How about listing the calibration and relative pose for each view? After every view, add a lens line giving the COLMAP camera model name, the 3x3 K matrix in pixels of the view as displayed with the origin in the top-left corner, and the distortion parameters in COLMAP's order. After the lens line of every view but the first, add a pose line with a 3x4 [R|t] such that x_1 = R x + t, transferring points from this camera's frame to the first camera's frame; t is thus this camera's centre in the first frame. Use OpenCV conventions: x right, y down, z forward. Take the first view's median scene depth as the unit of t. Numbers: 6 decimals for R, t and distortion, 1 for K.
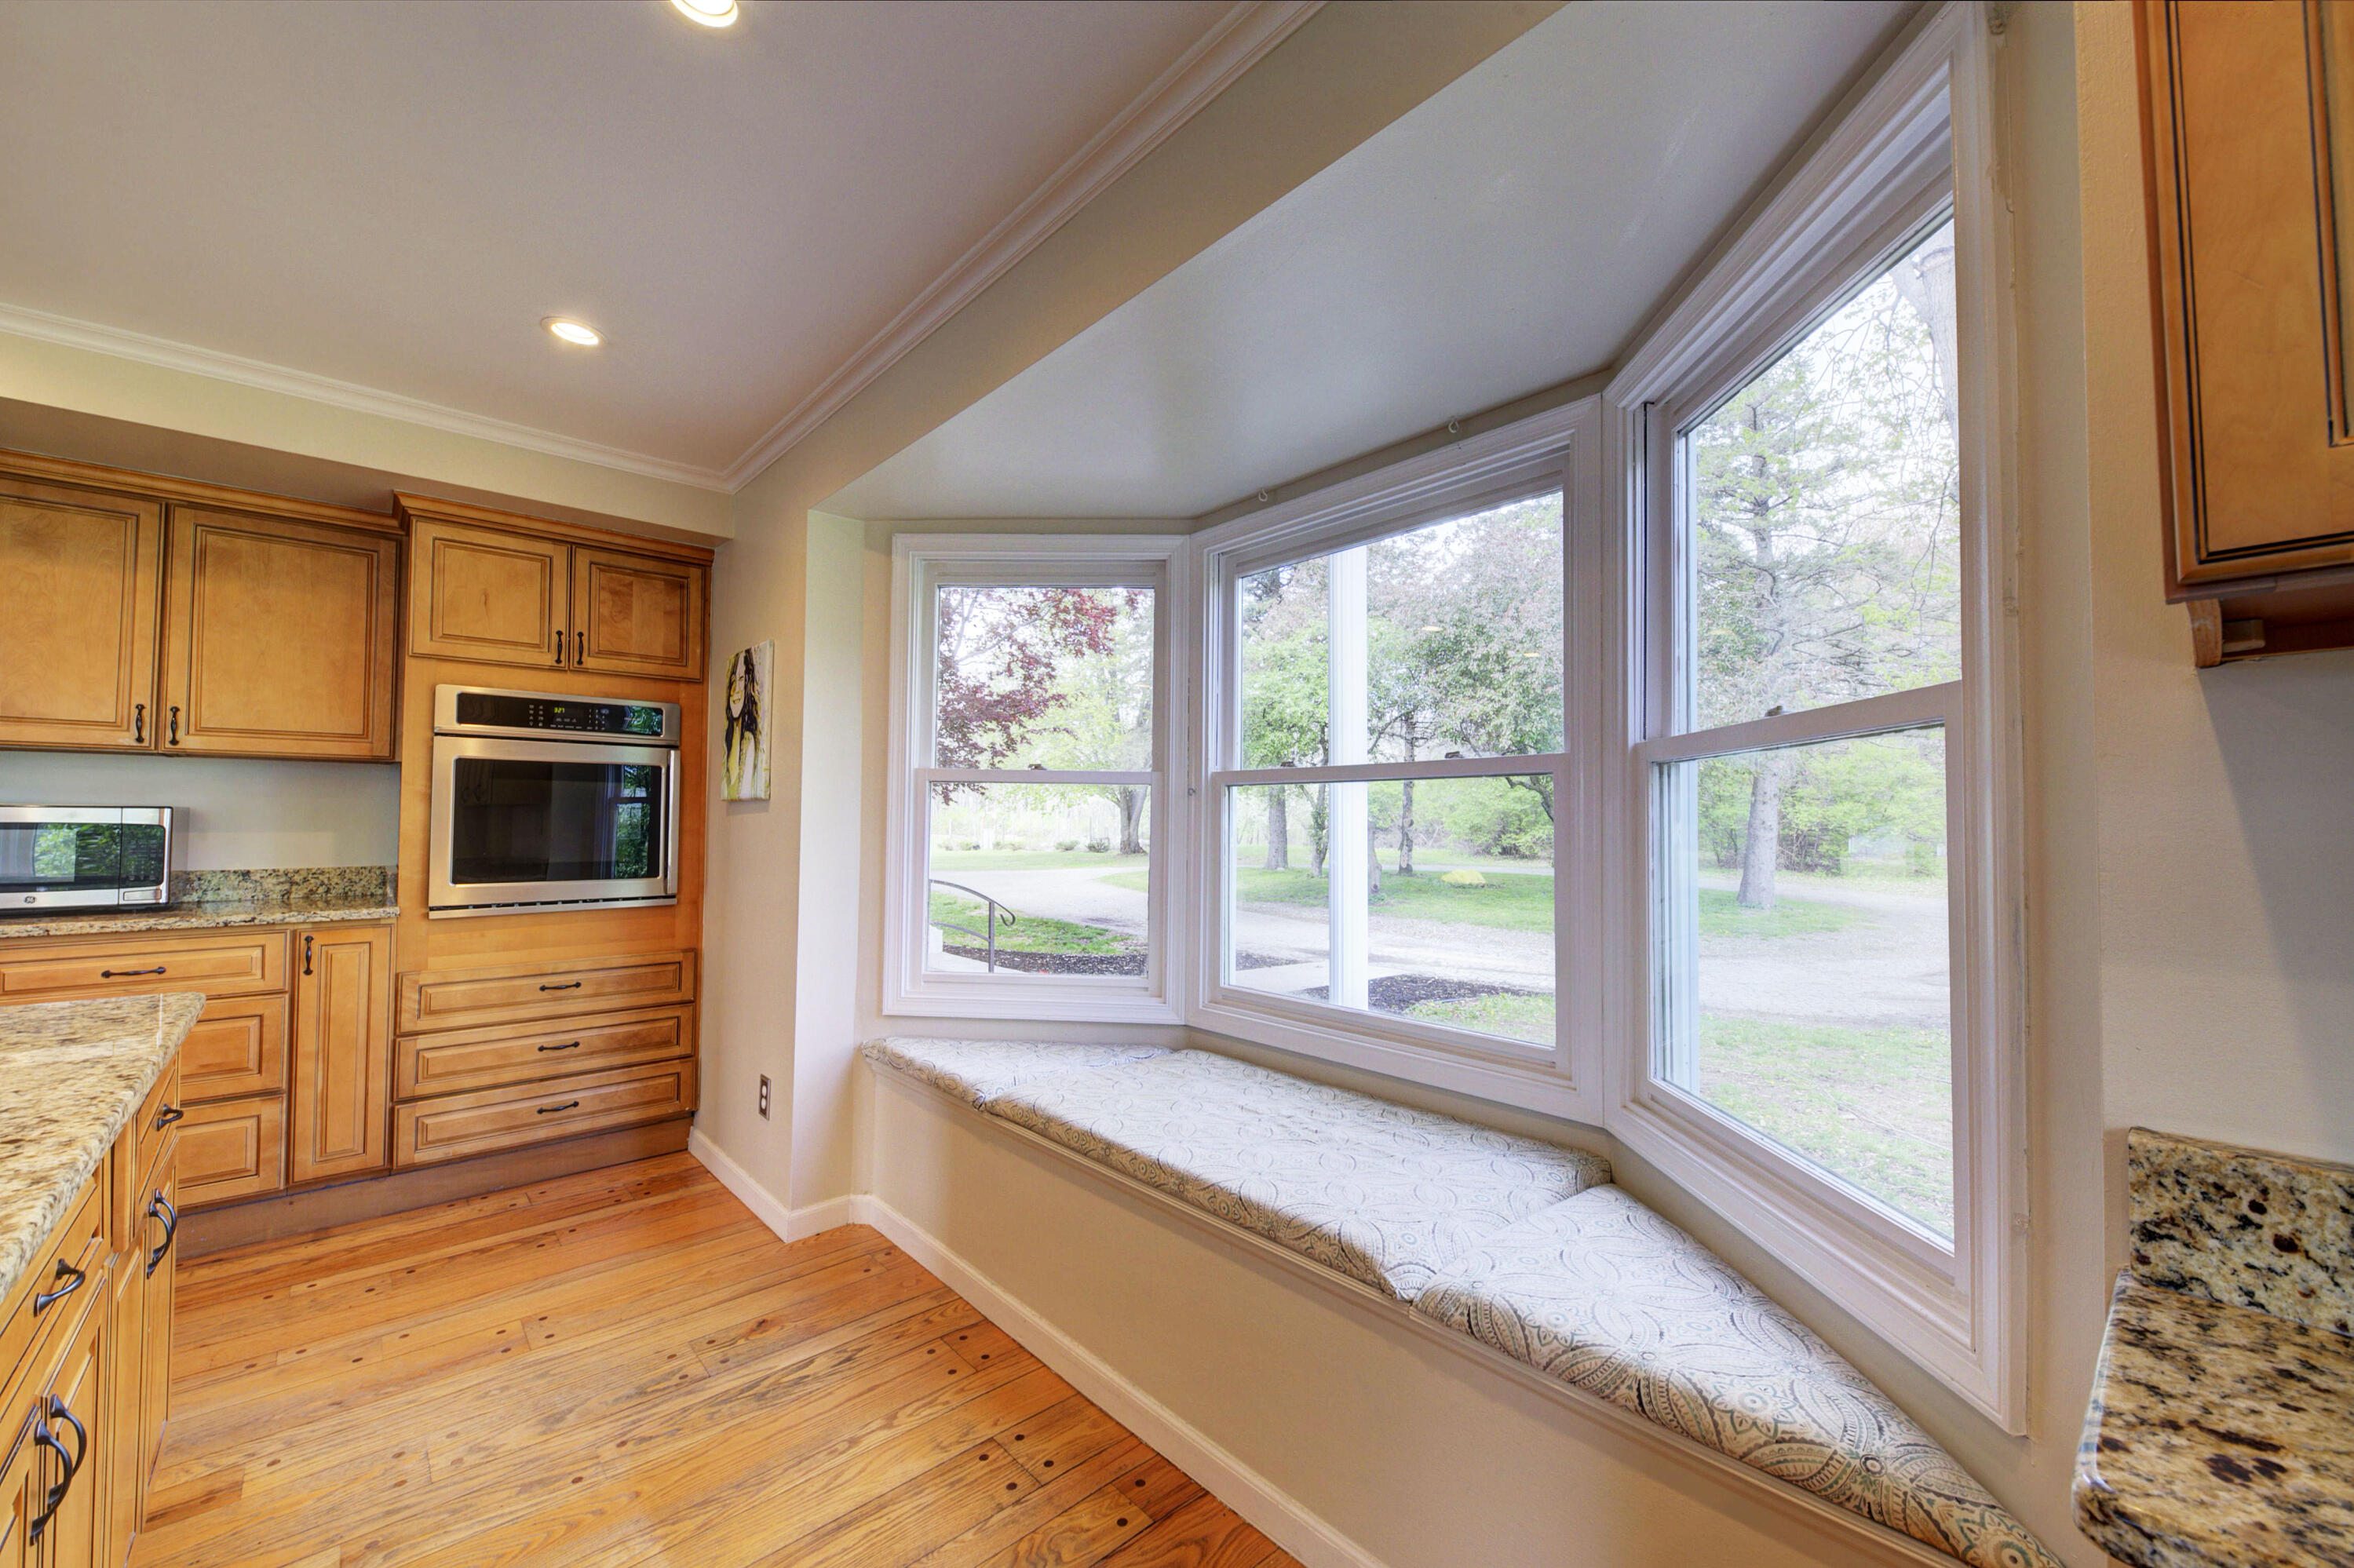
lens RADIAL K [[907.6, 0, 1179.1], [0, 907.6, 791.6], [0, 0, 1]] dist [0.013905, -0.007764]
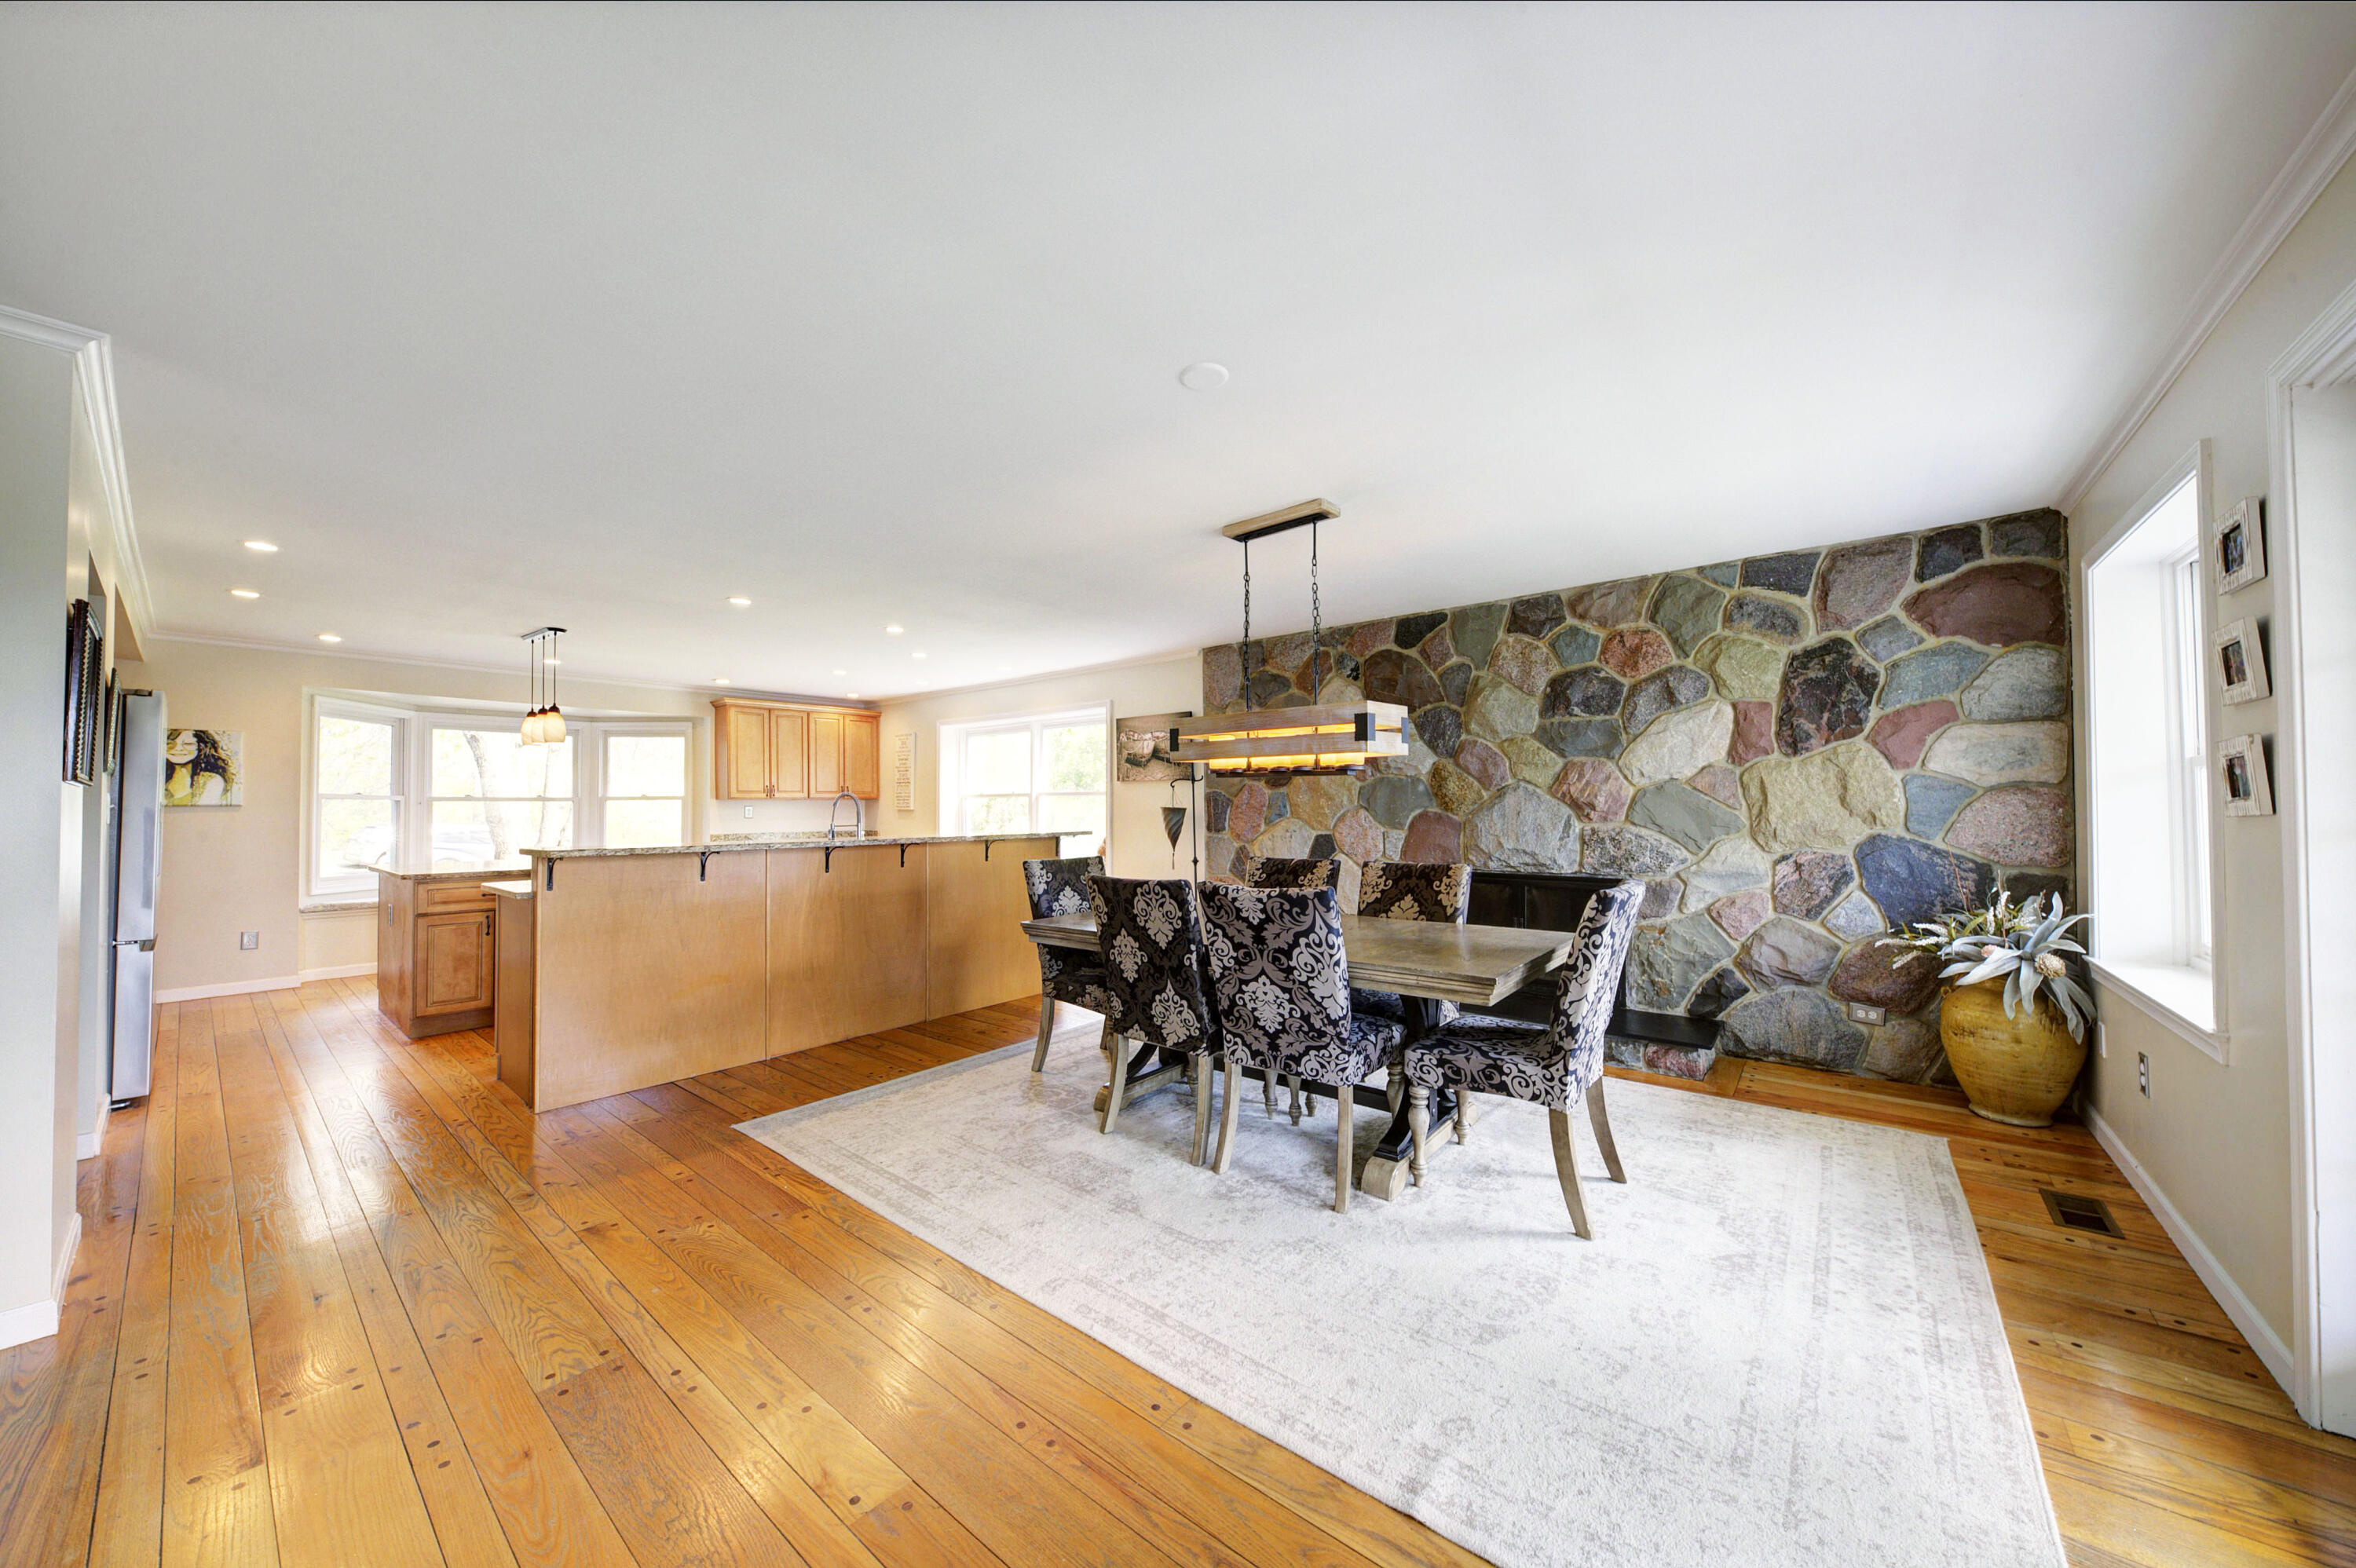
lens RADIAL K [[805.0, 0, 1176.9], [0, 805.0, 794.0], [0, 0, 1]] dist [0.012489, -0.008657]
pose [[-0.143119, 0.012182, 0.989631, -2.621657], [-0.023479, 0.999601, -0.015700, -0.041422], [-0.989427, -0.025483, -0.142776, -0.899364]]
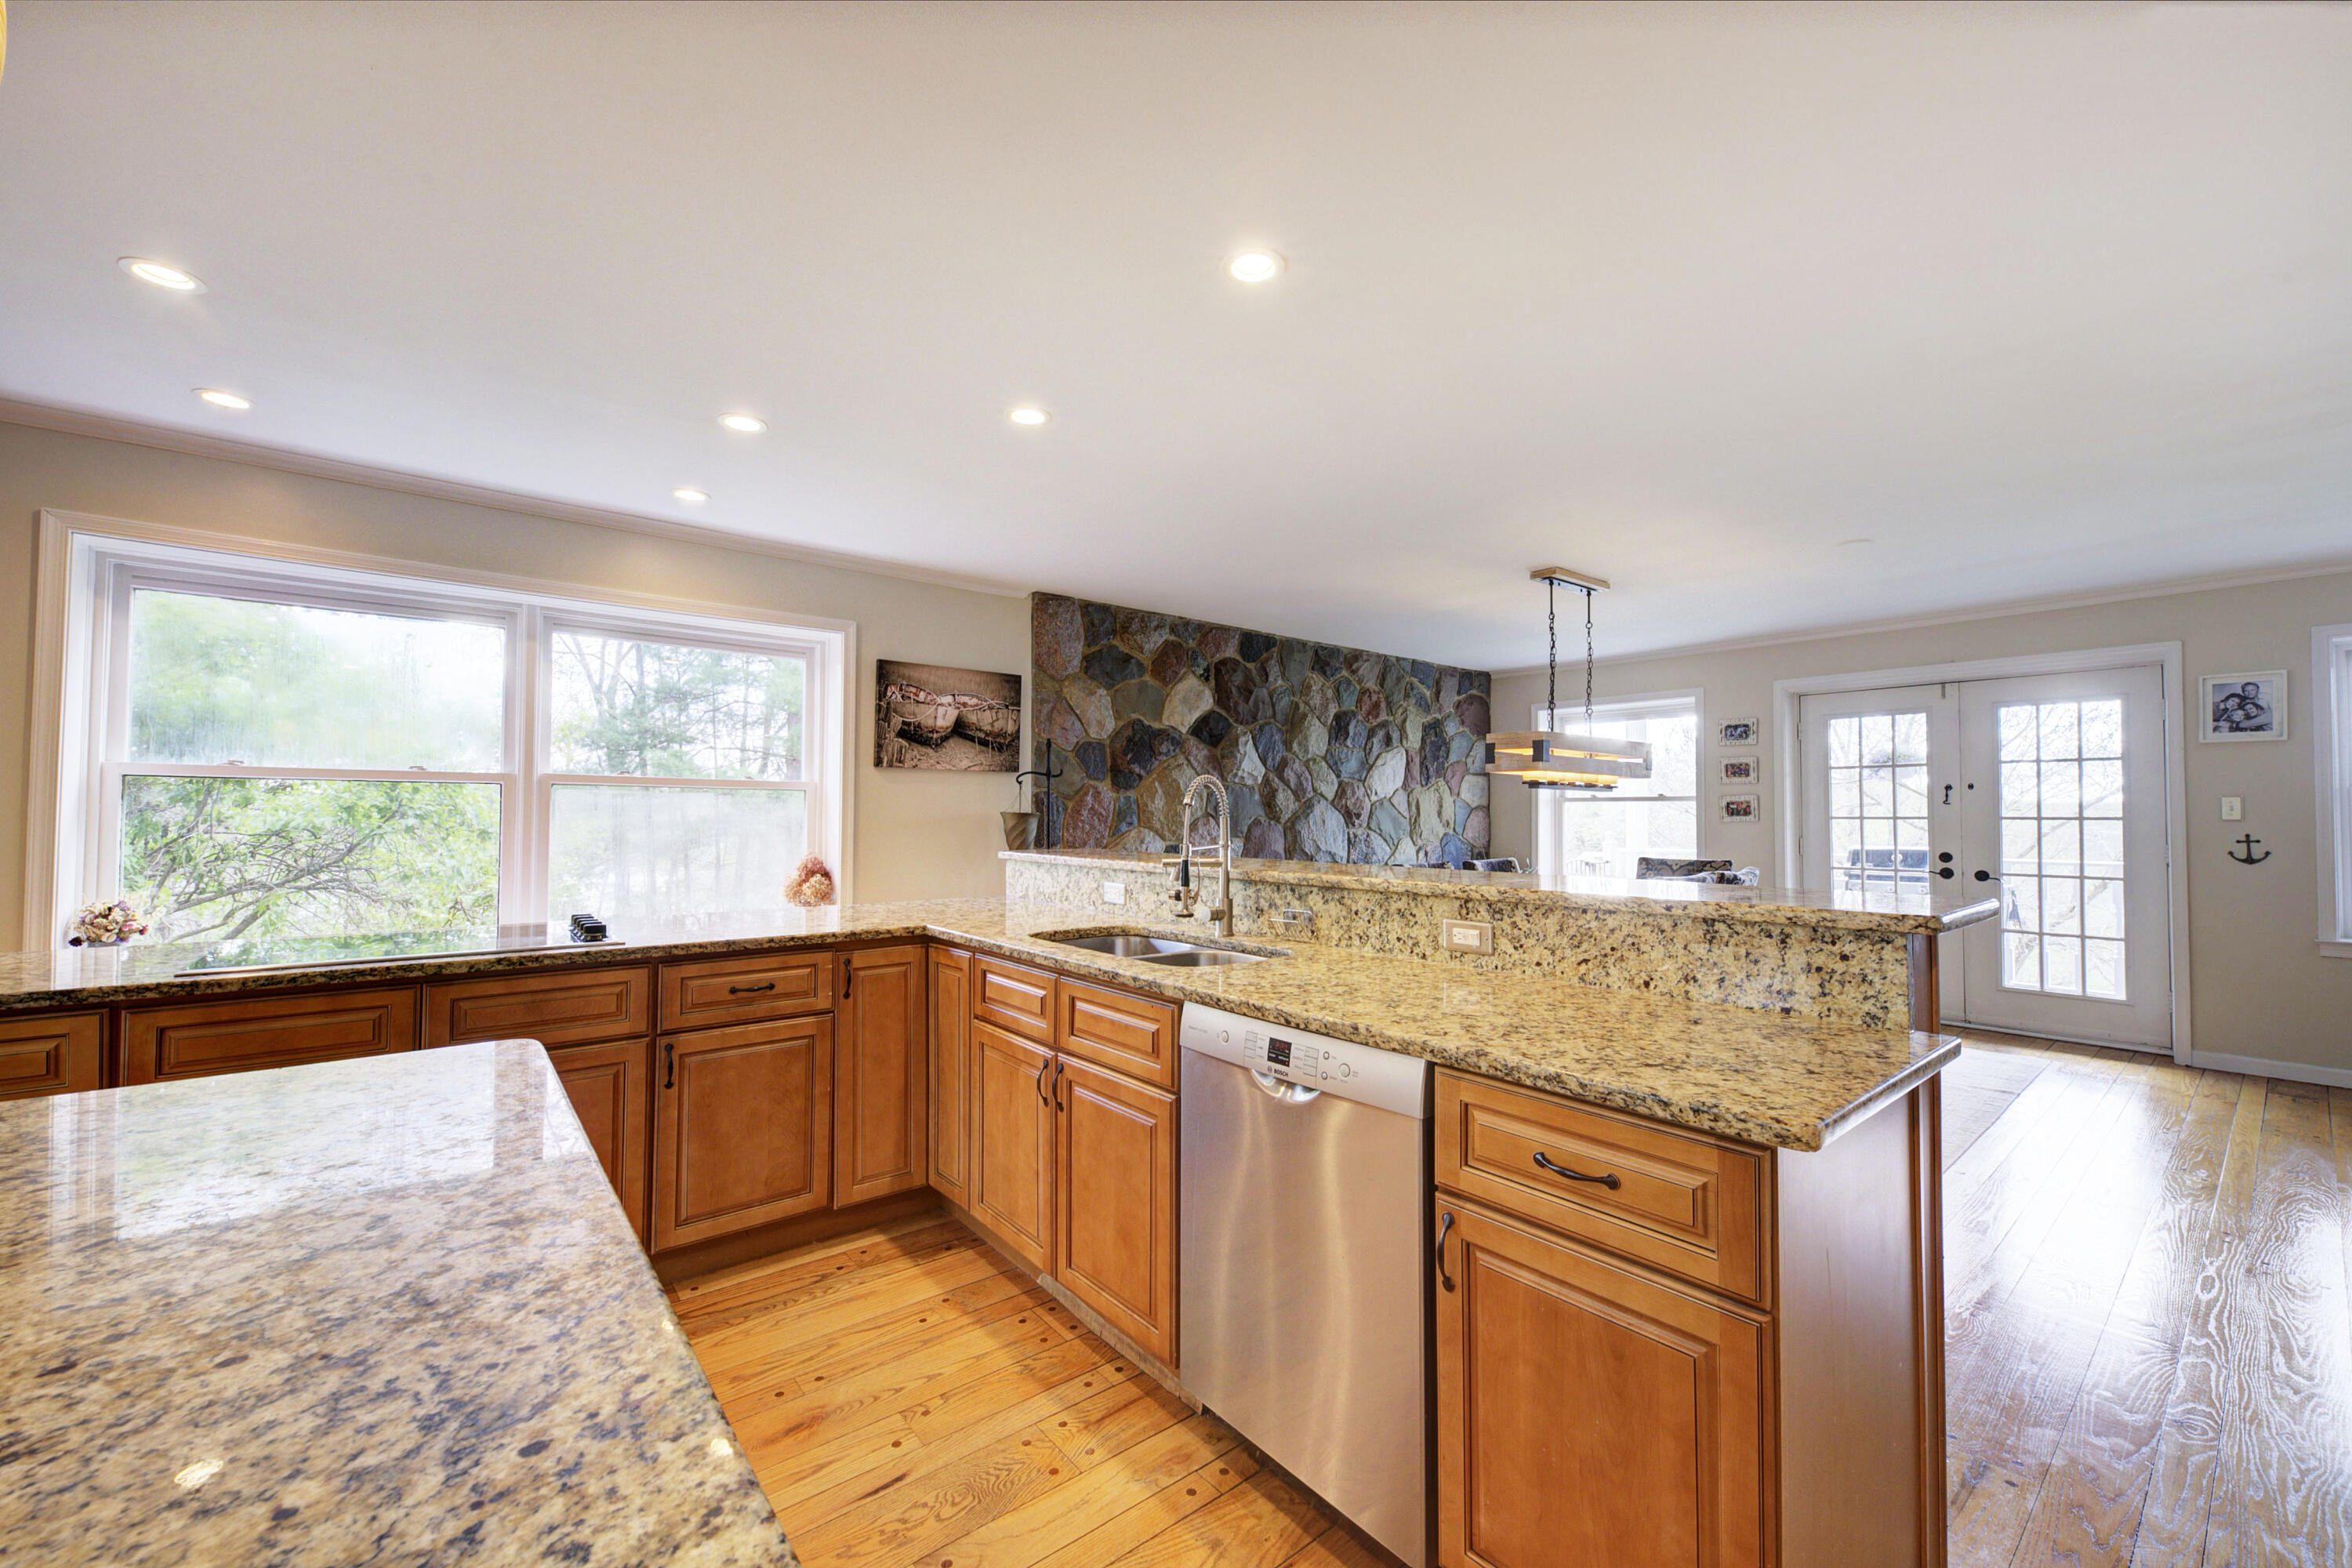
lens RADIAL K [[906.9, 0, 1178.1], [0, 906.9, 791.6], [0, 0, 1]] dist [0.013905, -0.007764]
pose [[-0.998664, -0.008327, 0.051008, -0.957489], [-0.011124, 0.998435, -0.054809, 0.005910], [-0.050471, -0.055303, -0.997193, 0.354050]]
